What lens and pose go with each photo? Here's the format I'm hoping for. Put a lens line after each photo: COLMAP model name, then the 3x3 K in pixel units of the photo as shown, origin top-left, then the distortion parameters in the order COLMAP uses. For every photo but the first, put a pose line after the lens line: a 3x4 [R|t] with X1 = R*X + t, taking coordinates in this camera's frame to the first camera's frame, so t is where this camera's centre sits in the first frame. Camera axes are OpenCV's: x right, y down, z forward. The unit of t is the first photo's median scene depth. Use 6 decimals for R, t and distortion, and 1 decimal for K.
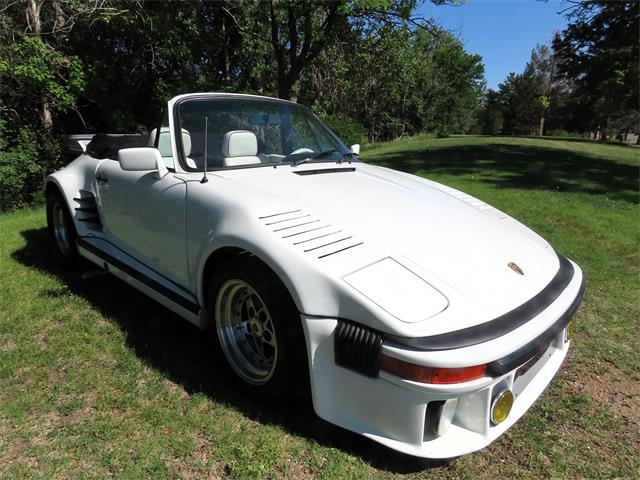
lens RADIAL K [[396.7, 0, 323.1], [0, 396.7, 237.6], [0, 0, 1]] dist [-0.006950, -0.005695]
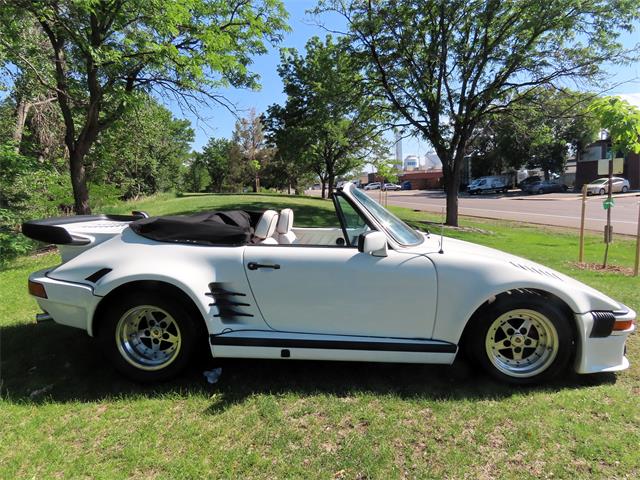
lens RADIAL K [[396.7, 0, 320.0], [0, 396.7, 239.1], [0, 0, 1]] dist [-0.006950, -0.005695]
pose [[0.755618, -0.090881, 0.648678, -1.004789], [0.176316, 0.981995, -0.067805, -0.113133], [-0.630836, 0.165607, 0.758037, 0.145027]]
